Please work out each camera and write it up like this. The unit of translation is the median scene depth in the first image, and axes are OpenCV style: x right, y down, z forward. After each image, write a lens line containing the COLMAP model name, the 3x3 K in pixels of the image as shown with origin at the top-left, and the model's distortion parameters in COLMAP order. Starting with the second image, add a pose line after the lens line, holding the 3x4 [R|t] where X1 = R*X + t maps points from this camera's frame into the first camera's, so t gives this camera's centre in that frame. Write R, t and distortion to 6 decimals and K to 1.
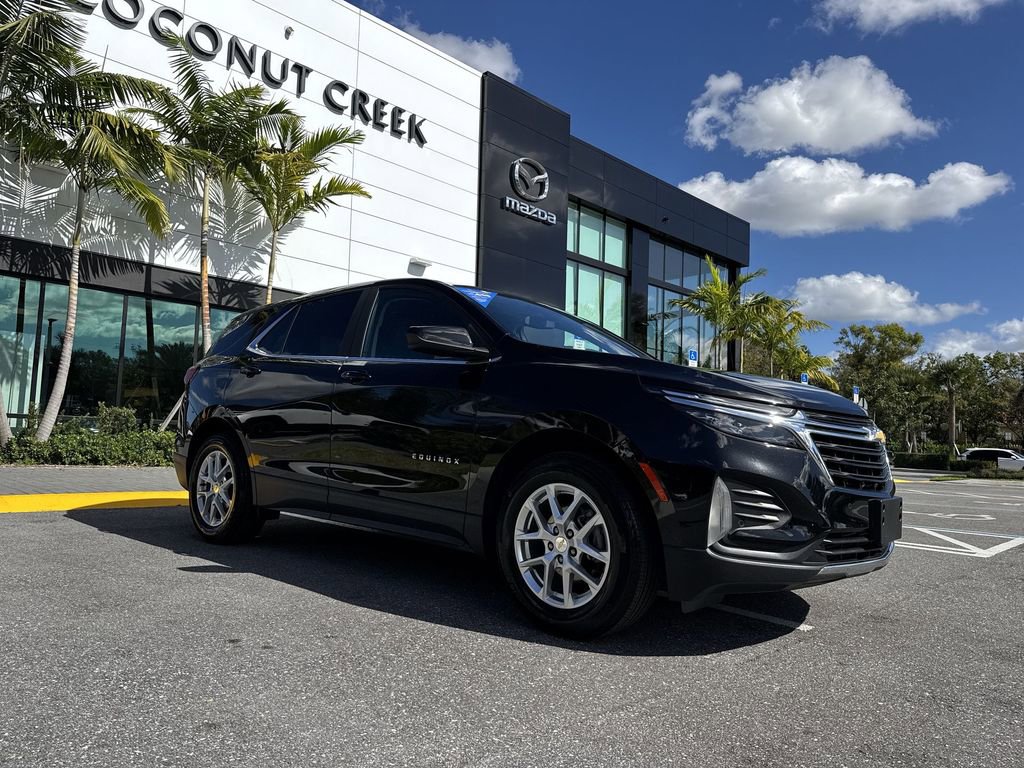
lens RADIAL K [[727.9, 0, 517.1], [0, 727.9, 358.6], [0, 0, 1]] dist [0.035101, -0.047182]
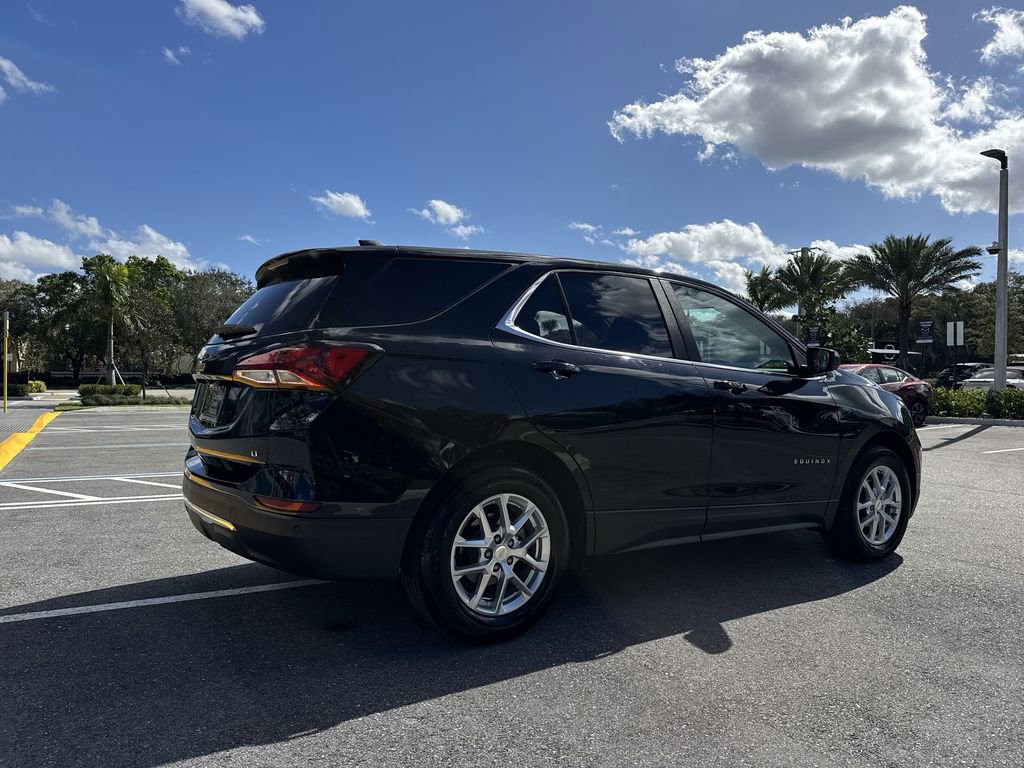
lens RADIAL K [[727.9, 0, 515.2], [0, 727.9, 399.2], [0, 0, 1]] dist [0.035101, -0.047182]
pose [[0.249080, -0.052308, 0.967069, -0.241779], [-0.118571, 0.989382, 0.084054, -0.001067], [-0.961197, -0.135602, 0.240233, 0.208311]]
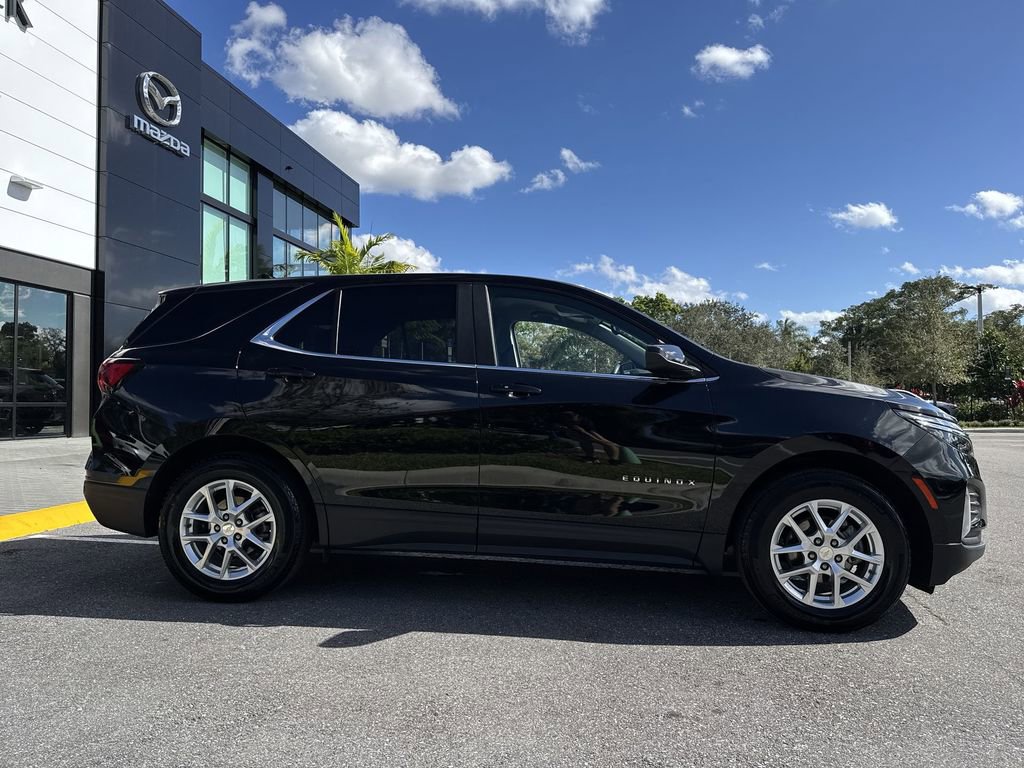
lens RADIAL K [[727.9, 0, 506.0], [0, 727.9, 378.0], [0, 0, 1]] dist [0.035101, -0.047182]
pose [[0.819552, -0.009782, 0.572922, -0.146616], [-0.044876, 0.995688, 0.081194, -0.012182], [-0.571245, -0.092253, 0.815578, 0.058350]]
